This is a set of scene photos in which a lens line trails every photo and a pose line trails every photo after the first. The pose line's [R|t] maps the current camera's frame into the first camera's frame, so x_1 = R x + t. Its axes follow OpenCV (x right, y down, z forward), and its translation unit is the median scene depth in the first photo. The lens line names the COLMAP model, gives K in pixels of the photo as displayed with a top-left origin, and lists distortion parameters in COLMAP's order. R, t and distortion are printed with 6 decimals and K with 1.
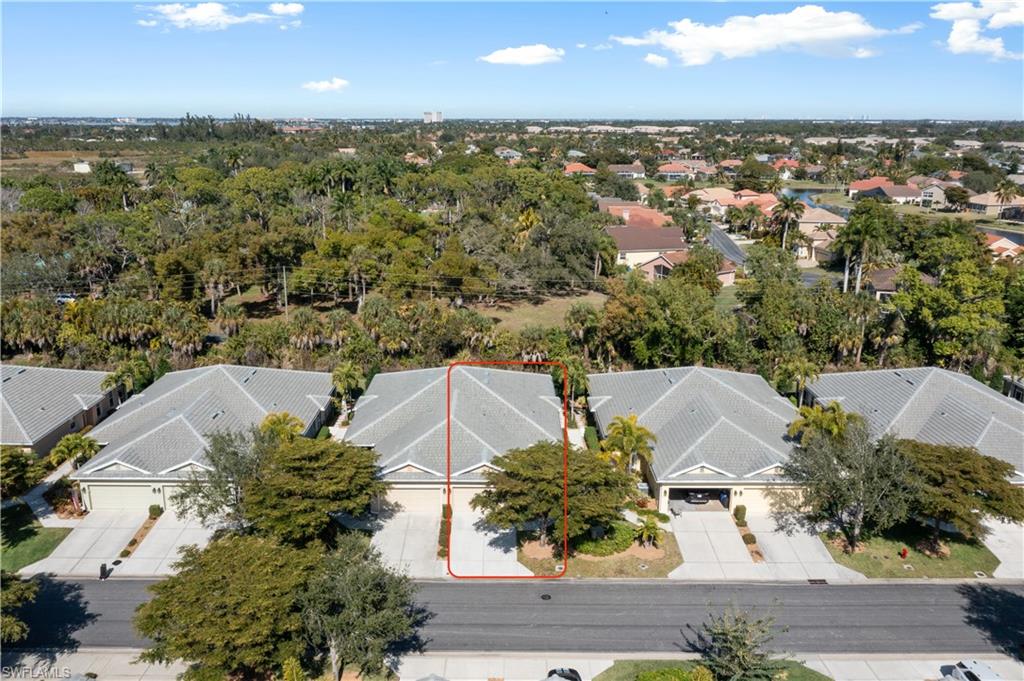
lens RADIAL K [[751.8, 0, 512.0], [0, 751.8, 340.5], [0, 0, 1]] dist [-0.003468, 0.001265]
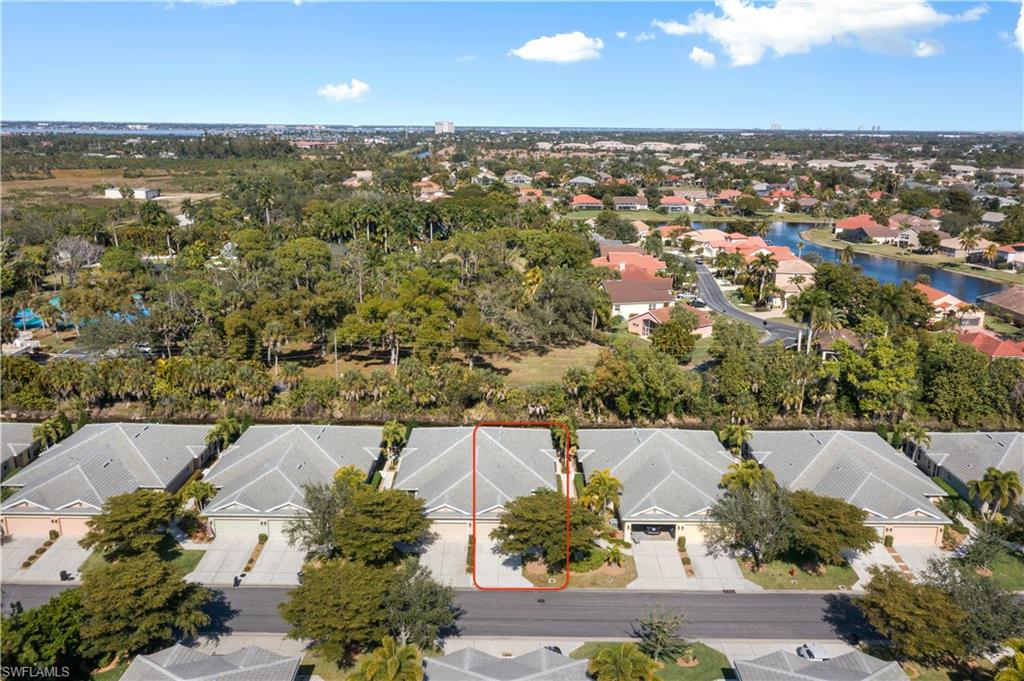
lens RADIAL K [[821.5, 0, 512.0], [0, 821.5, 340.5], [0, 0, 1]] dist [0.000300, 0.000224]
pose [[0.999892, 0.001669, -0.014577, 0.006353], [-0.001378, 0.999800, 0.019942, -0.119009], [0.014607, -0.019920, 0.999695, -0.356119]]
